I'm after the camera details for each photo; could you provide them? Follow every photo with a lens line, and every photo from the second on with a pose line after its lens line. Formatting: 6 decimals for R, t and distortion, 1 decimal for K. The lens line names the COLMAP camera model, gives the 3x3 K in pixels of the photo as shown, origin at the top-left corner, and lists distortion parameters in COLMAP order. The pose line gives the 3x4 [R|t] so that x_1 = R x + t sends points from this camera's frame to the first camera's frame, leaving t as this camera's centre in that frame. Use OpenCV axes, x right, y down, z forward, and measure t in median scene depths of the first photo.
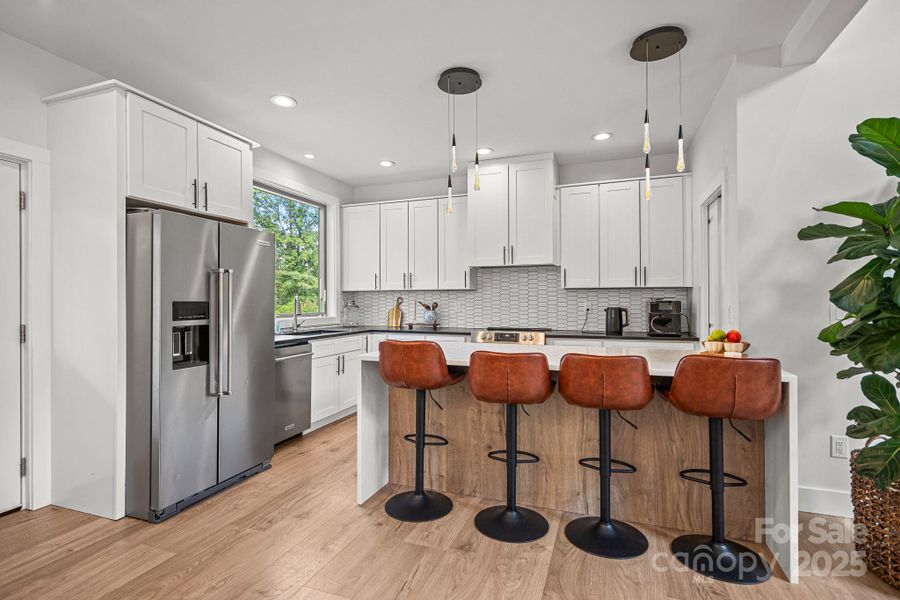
lens RADIAL K [[437.2, 0, 443.7], [0, 437.2, 300.1], [0, 0, 1]] dist [0.011363, -0.002679]
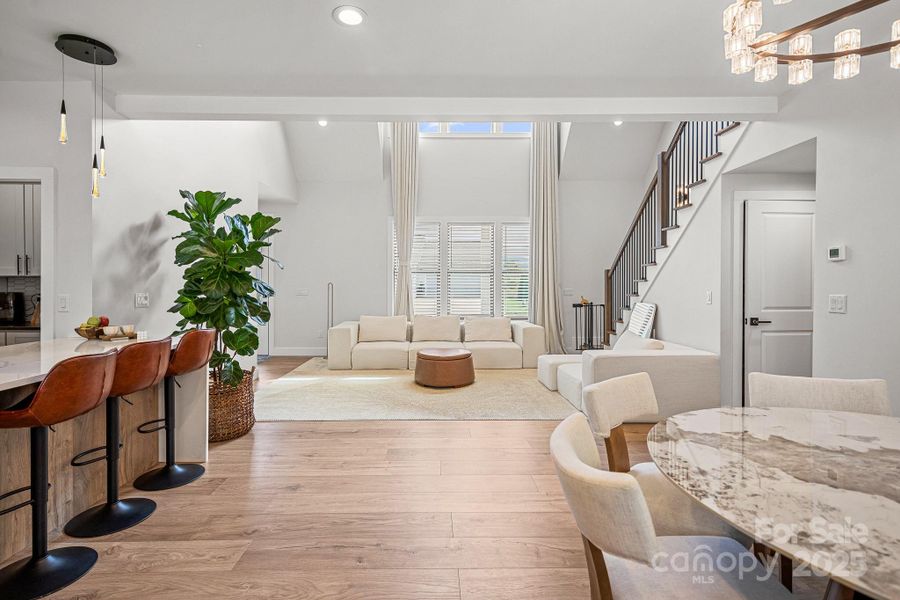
lens RADIAL K [[437.2, 0, 441.2], [0, 437.2, 291.3], [0, 0, 1]] dist [0.011363, -0.002679]
pose [[-0.371756, -0.006807, 0.928306, -0.665877], [-0.005983, 0.999970, 0.004936, -0.010194], [-0.928311, -0.003719, -0.371786, 0.486395]]
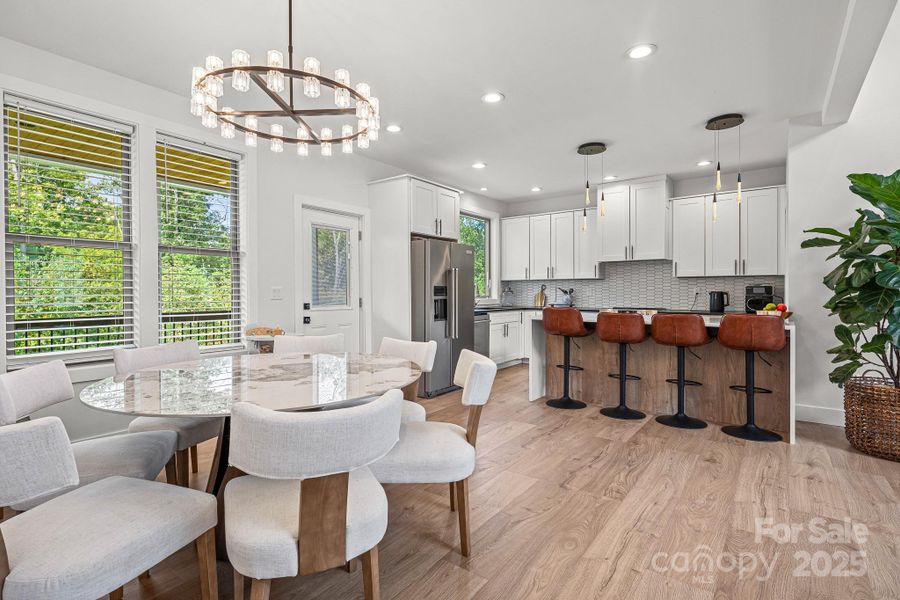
lens RADIAL K [[437.2, 0, 444.5], [0, 437.2, 294.9], [0, 0, 1]] dist [0.011363, -0.002679]
pose [[0.959522, 0.002609, -0.281620, -0.026021], [0.000338, 0.999946, 0.010417, 0.017940], [0.281632, -0.010091, 0.959469, -0.658296]]
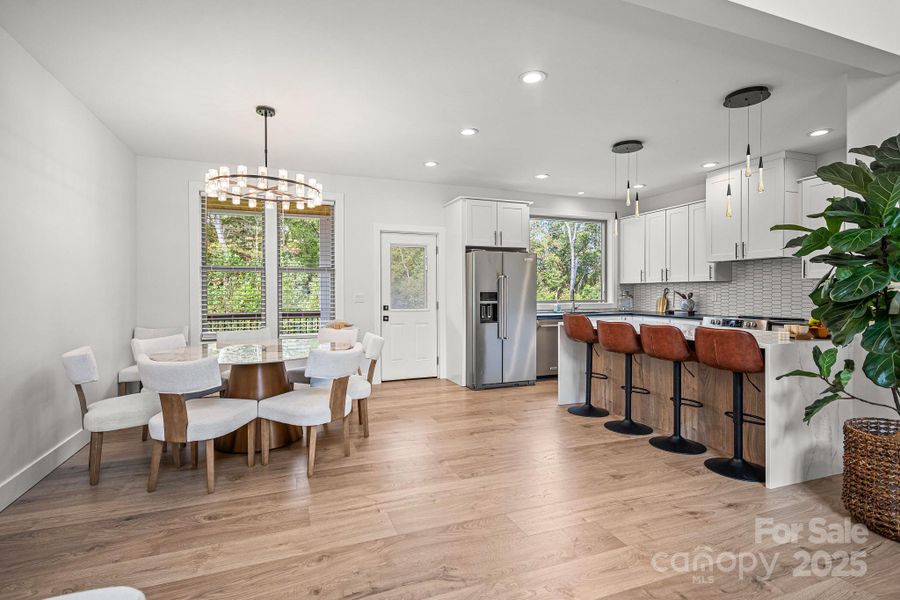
lens RADIAL K [[437.2, 0, 444.9], [0, 437.2, 294.3], [0, 0, 1]] dist [0.011363, -0.002679]
pose [[0.659776, 0.004557, -0.751448, 0.723549], [0.002977, 0.999958, 0.008679, -0.004215], [0.751456, -0.007963, 0.659735, -0.455480]]
